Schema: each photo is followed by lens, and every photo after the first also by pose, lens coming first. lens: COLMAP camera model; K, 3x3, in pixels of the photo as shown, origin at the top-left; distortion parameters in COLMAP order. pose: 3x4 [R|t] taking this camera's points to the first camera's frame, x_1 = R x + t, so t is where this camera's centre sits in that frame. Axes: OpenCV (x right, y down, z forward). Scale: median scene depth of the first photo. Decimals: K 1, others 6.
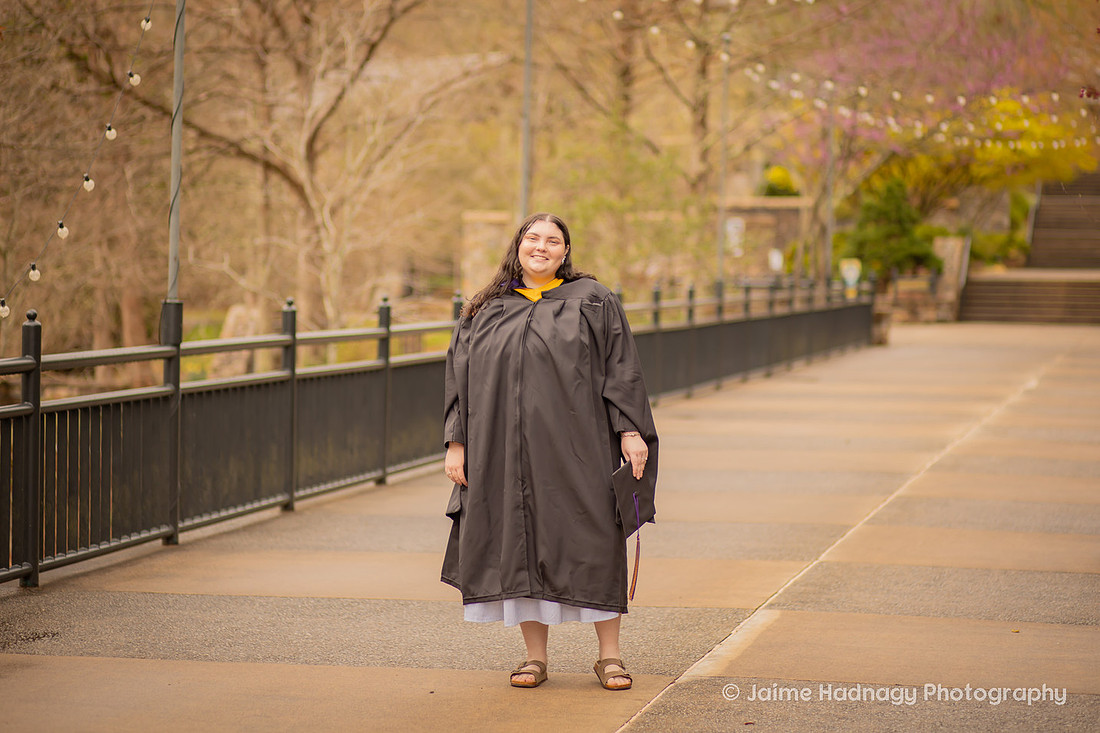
lens RADIAL K [[2675.5, 0, 550.0], [0, 2675.5, 366.5], [0, 0, 1]] dist [-0.099647, -0.277286]
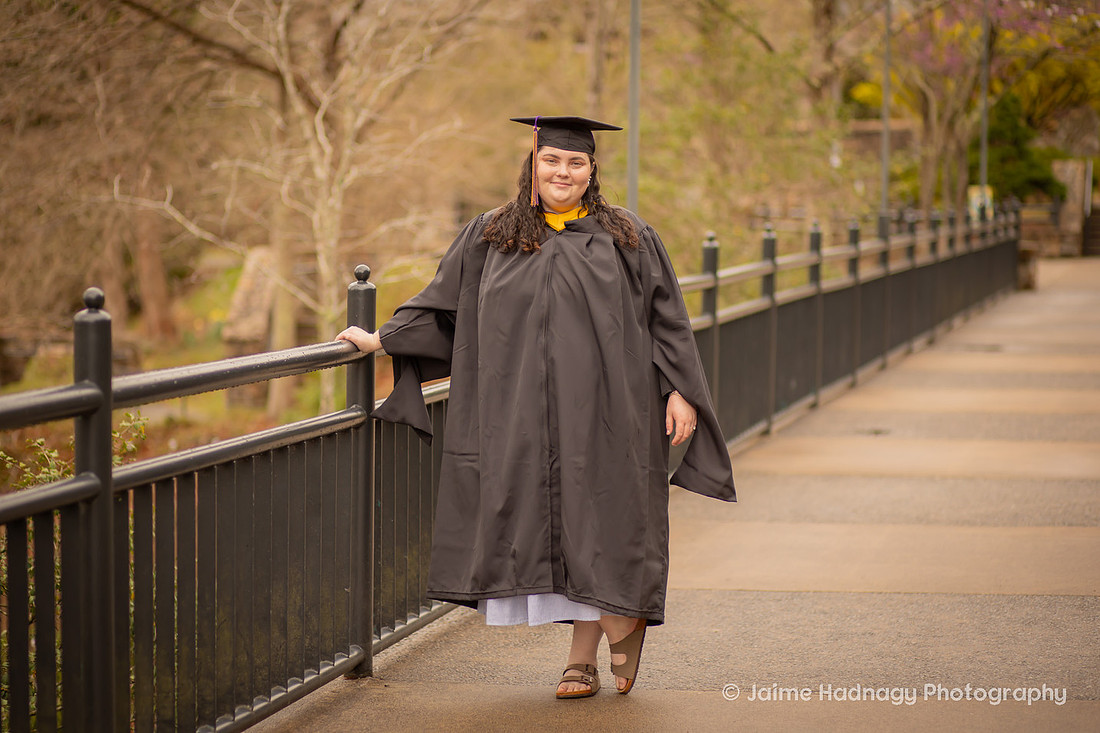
lens RADIAL K [[2624.2, 0, 550.0], [0, 2624.2, 366.5], [0, 0, 1]] dist [-0.107475, -0.981755]
pose [[0.999735, -0.009632, -0.020892, -0.006199], [0.010194, 0.999584, 0.026991, -0.006579], [0.020623, -0.027197, 0.999417, 0.168826]]
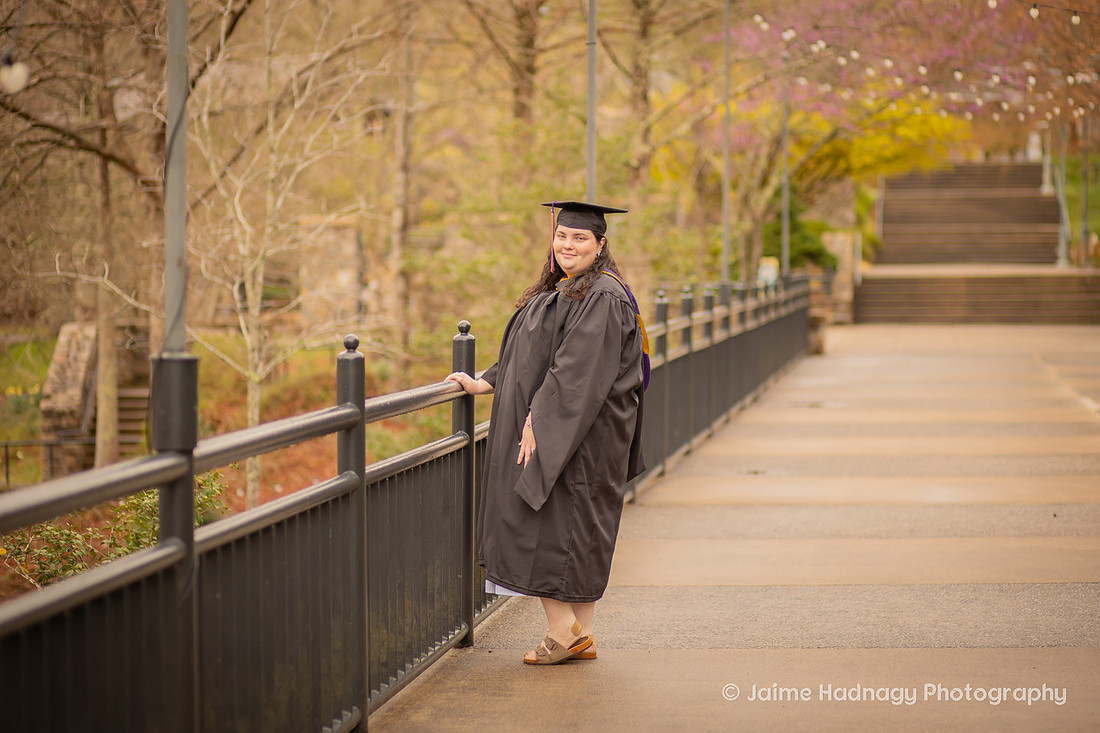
lens RADIAL K [[2624.2, 0, 550.0], [0, 2624.2, 366.5], [0, 0, 1]] dist [-0.107475, -0.981755]
pose [[0.996773, -0.021652, 0.077301, -0.026894], [0.021722, 0.999764, -0.000061, -0.005083], [-0.077282, 0.001740, 0.997008, 0.131518]]
